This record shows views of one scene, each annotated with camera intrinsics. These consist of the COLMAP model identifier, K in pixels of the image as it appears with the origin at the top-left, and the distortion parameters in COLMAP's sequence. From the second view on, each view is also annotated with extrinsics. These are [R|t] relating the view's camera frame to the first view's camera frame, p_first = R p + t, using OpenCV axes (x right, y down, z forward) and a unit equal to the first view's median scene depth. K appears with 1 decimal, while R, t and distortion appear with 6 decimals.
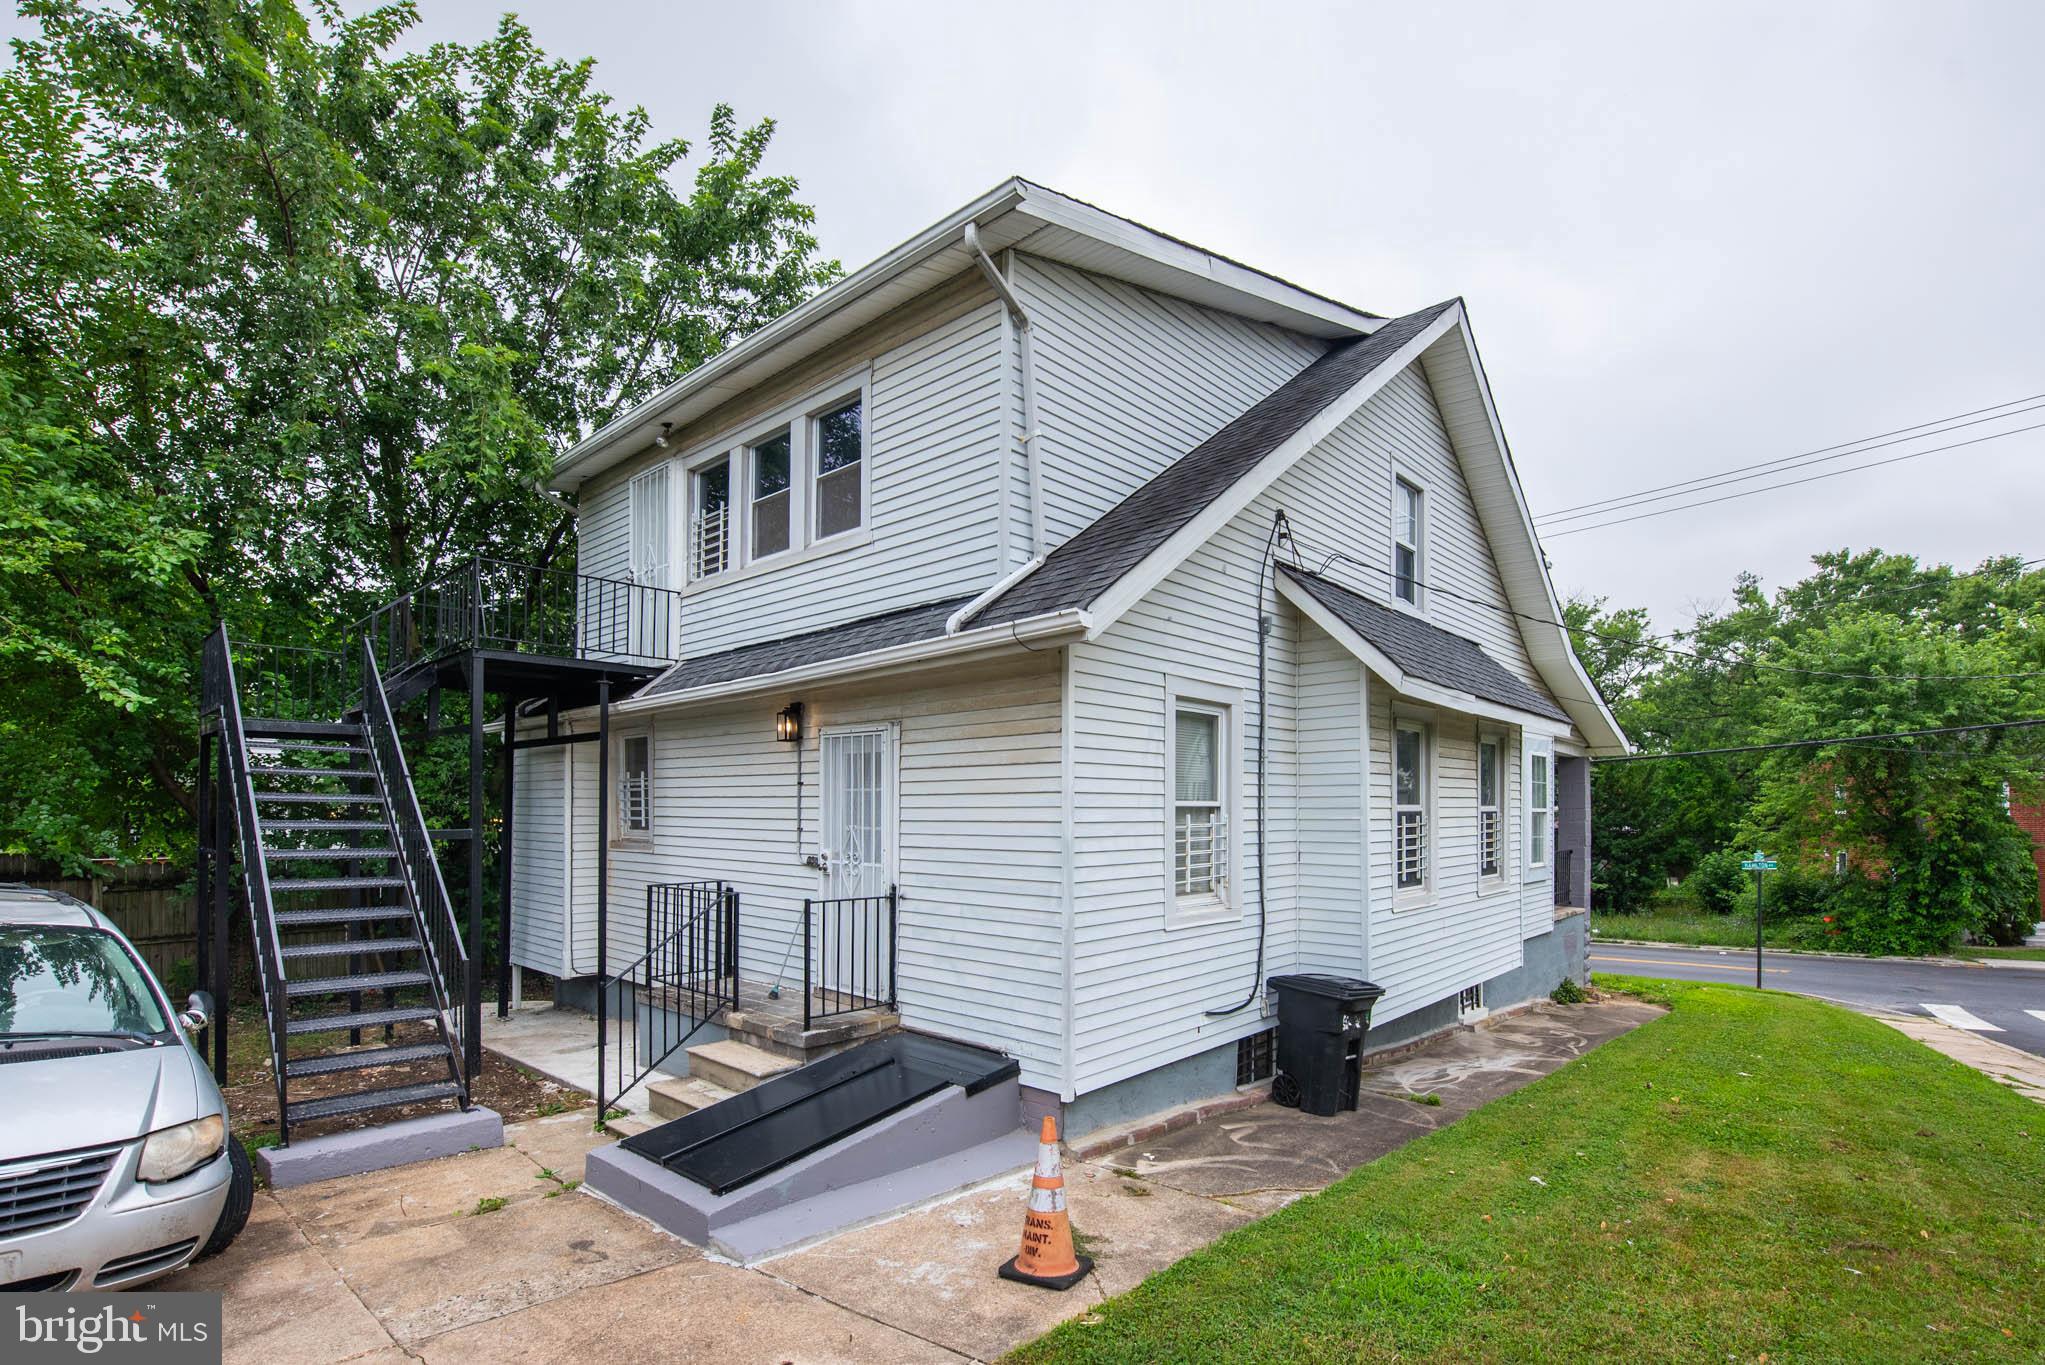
lens RADIAL K [[946.9, 0, 1022.5], [0, 946.9, 682.5], [0, 0, 1]] dist [0.001379, -0.016547]
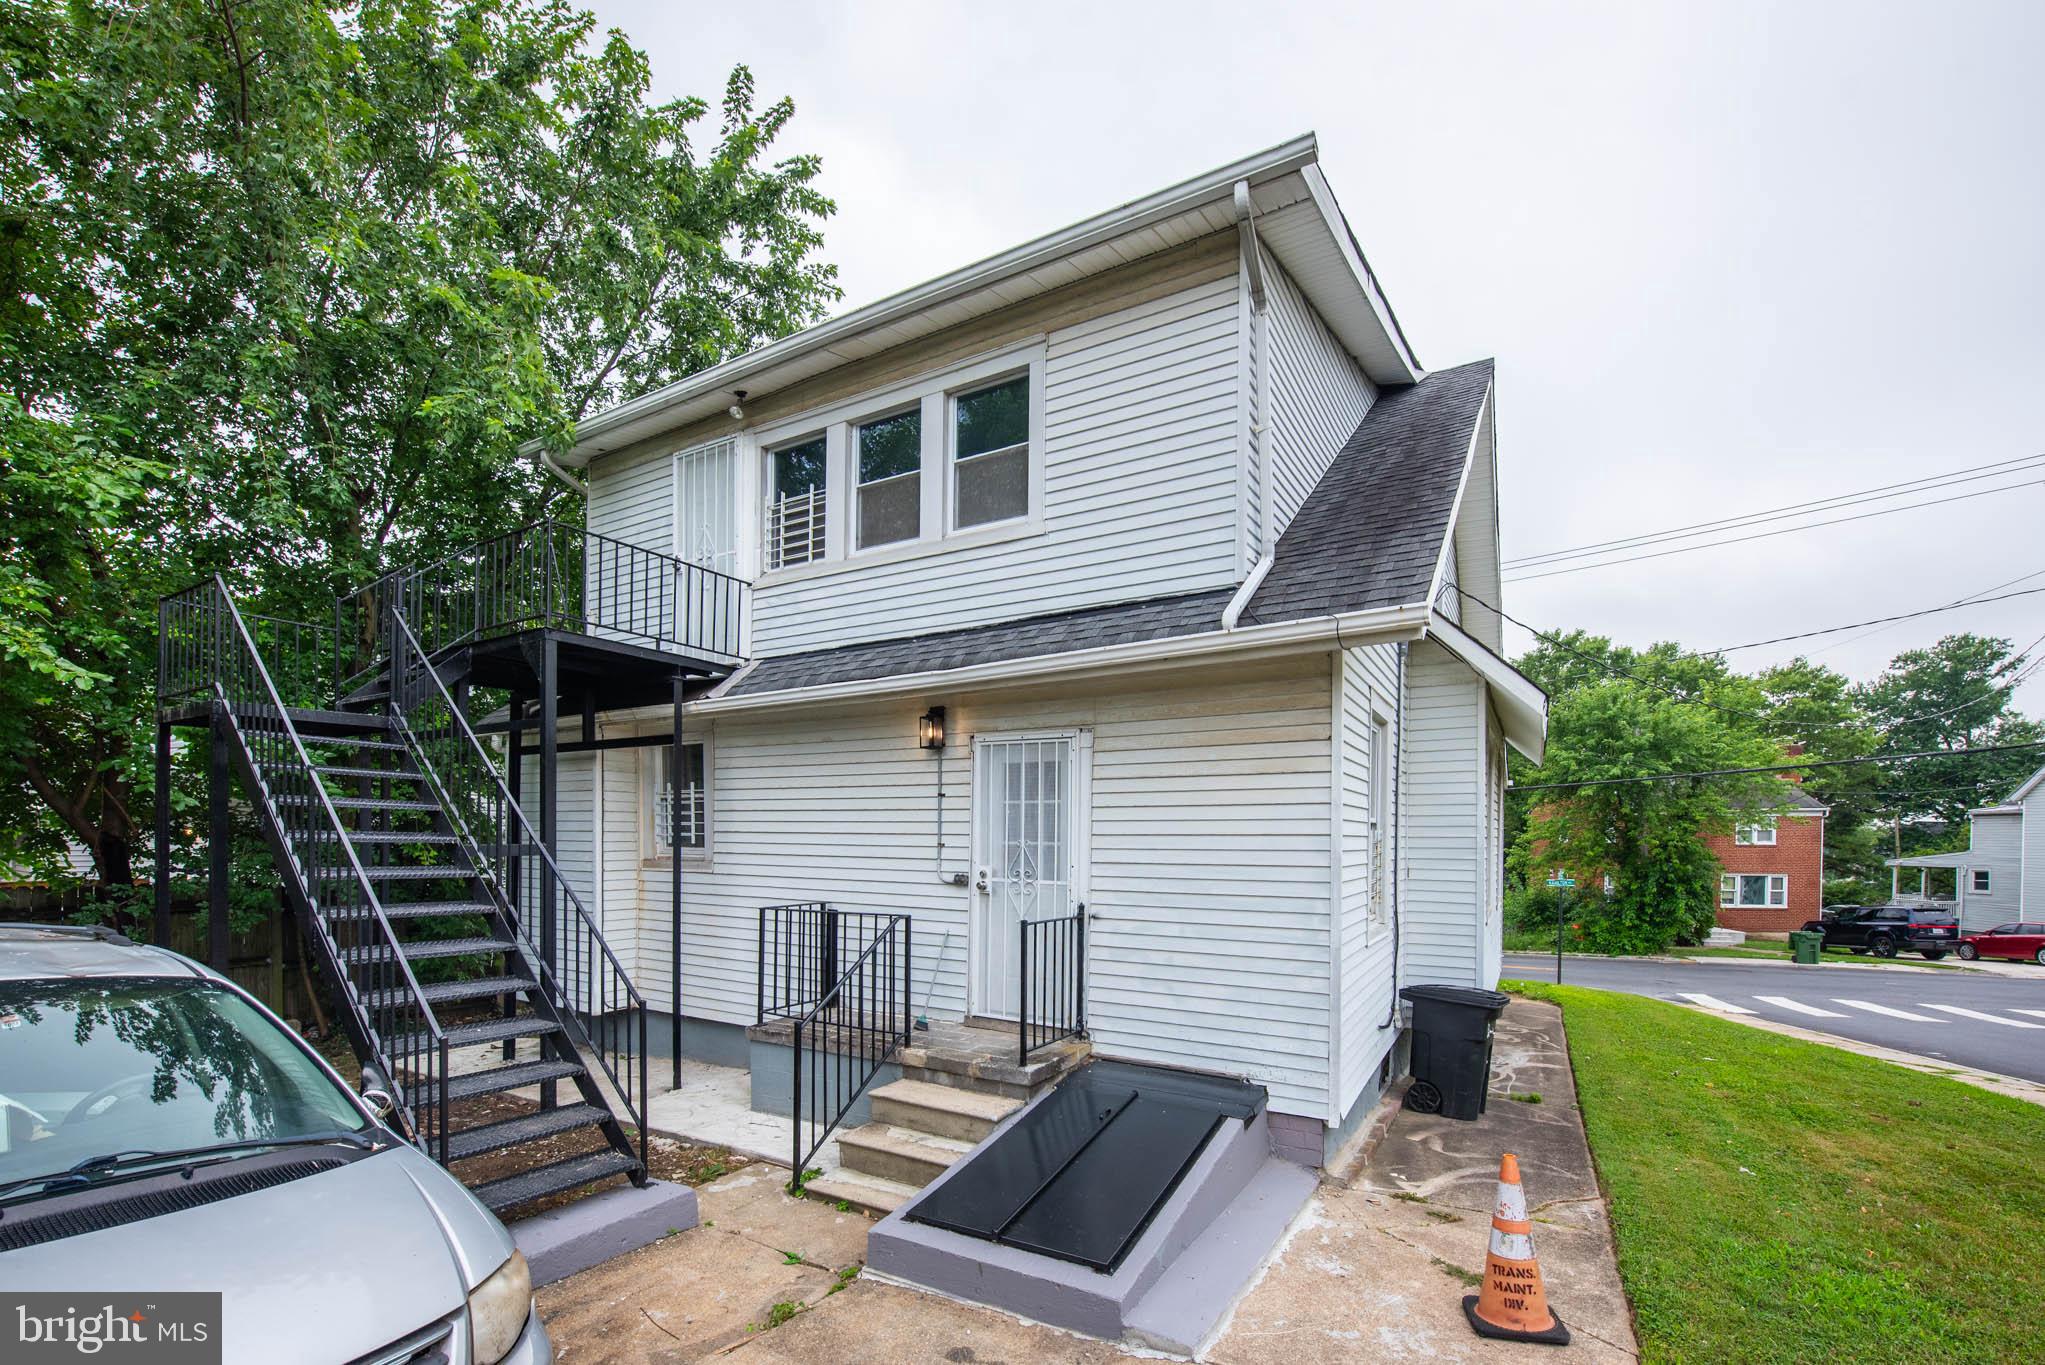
lens RADIAL K [[870.7, 0, 1024.9], [0, 870.7, 738.7], [0, 0, 1]] dist [-0.017943, 0.000380]
pose [[0.977988, 0.028277, 0.206735, -0.328120], [-0.032618, 0.999313, 0.017617, 0.034986], [-0.206095, -0.023973, 0.978238, 0.163230]]
